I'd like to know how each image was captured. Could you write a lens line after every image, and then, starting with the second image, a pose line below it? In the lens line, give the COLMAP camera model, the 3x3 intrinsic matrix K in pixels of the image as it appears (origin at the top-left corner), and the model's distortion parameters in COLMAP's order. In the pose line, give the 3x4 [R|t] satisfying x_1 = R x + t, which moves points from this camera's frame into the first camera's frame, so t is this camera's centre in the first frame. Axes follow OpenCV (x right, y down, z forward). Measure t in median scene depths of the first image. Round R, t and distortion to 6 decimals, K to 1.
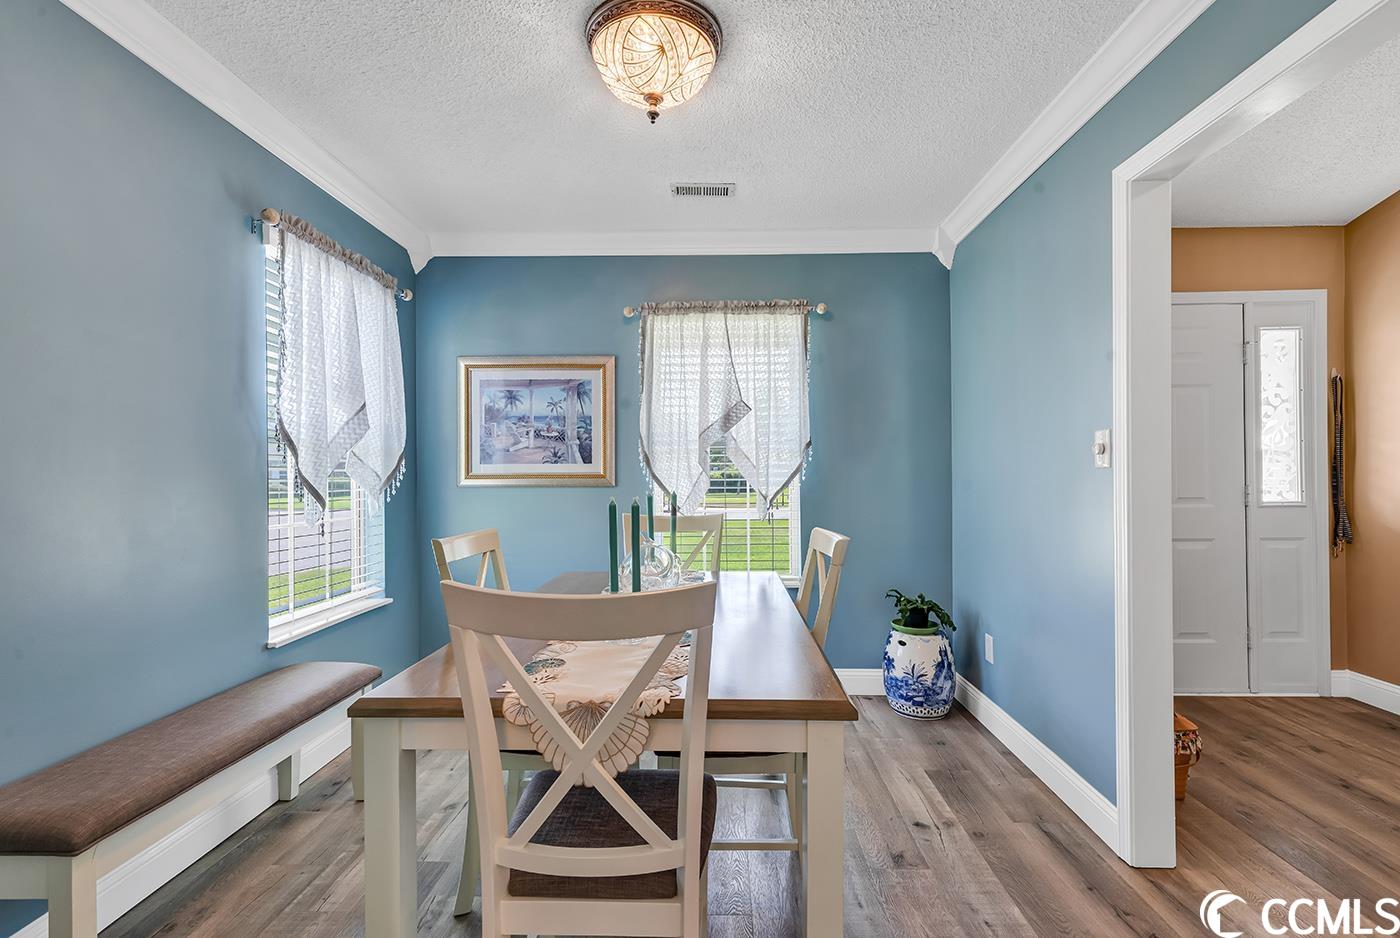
lens RADIAL K [[636.0, 0, 717.8], [0, 636.0, 476.2], [0, 0, 1]] dist [0.002607, -0.000041]
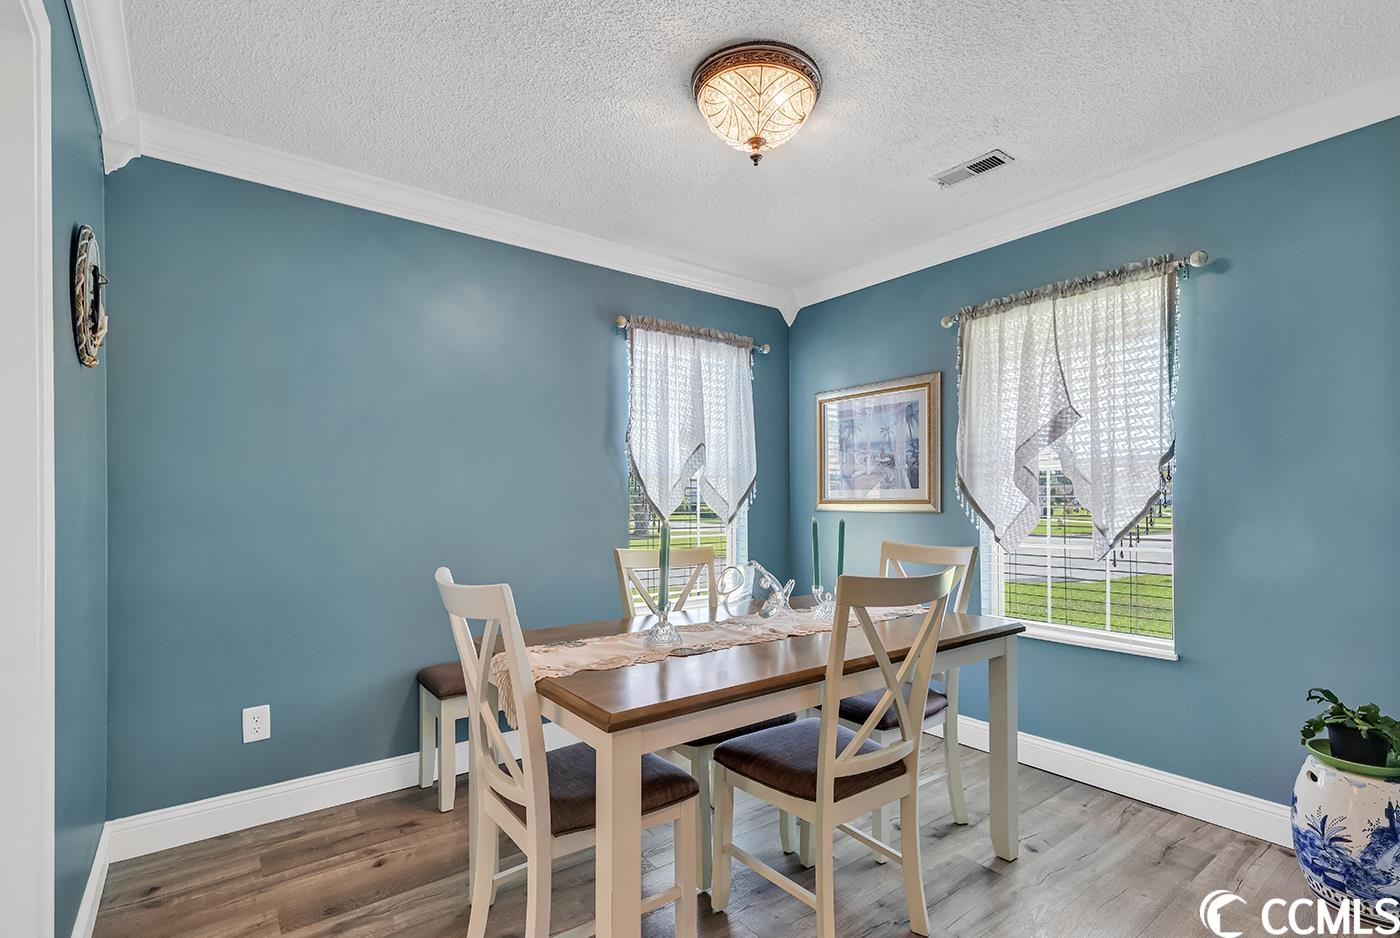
lens RADIAL K [[663.5, 0, 719.2], [0, 663.5, 506.2], [0, 0, 1]] dist [-0.000701, -0.000295]
pose [[0.625122, 0.007996, -0.780486, 0.401918], [-0.003889, 0.999967, 0.007130, 0.000760], [0.780518, -0.001422, 0.625132, 0.148553]]
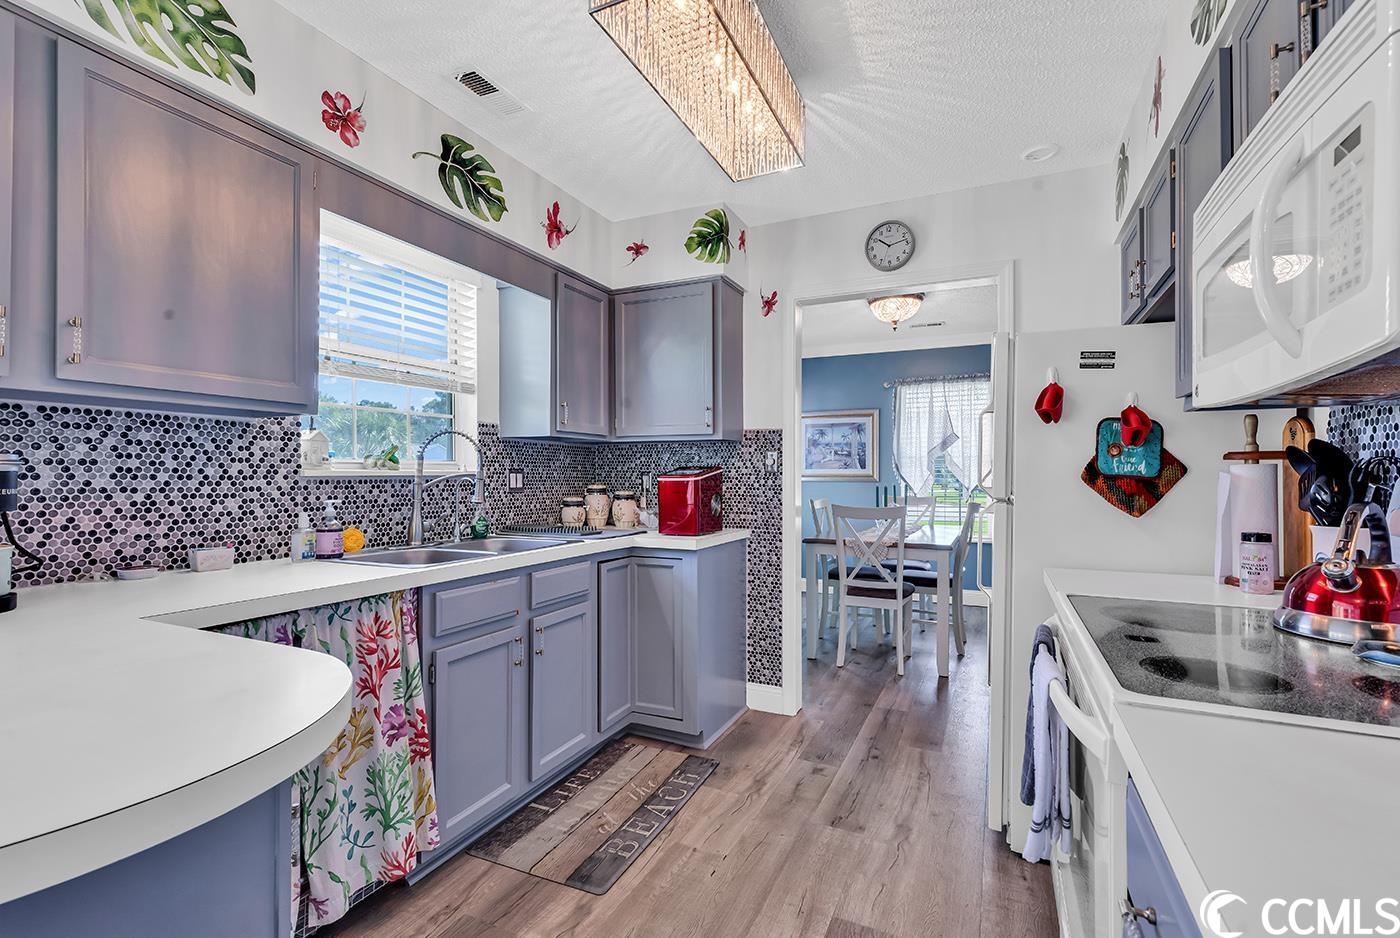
lens RADIAL K [[636.0, 0, 717.8], [0, 636.0, 476.2], [0, 0, 1]] dist [0.002607, -0.000041]
pose [[0.916878, 0.004860, -0.399139, 0.140906], [-0.004013, 0.999988, 0.002956, -0.003273], [0.399148, -0.001109, 0.916886, -0.843520]]
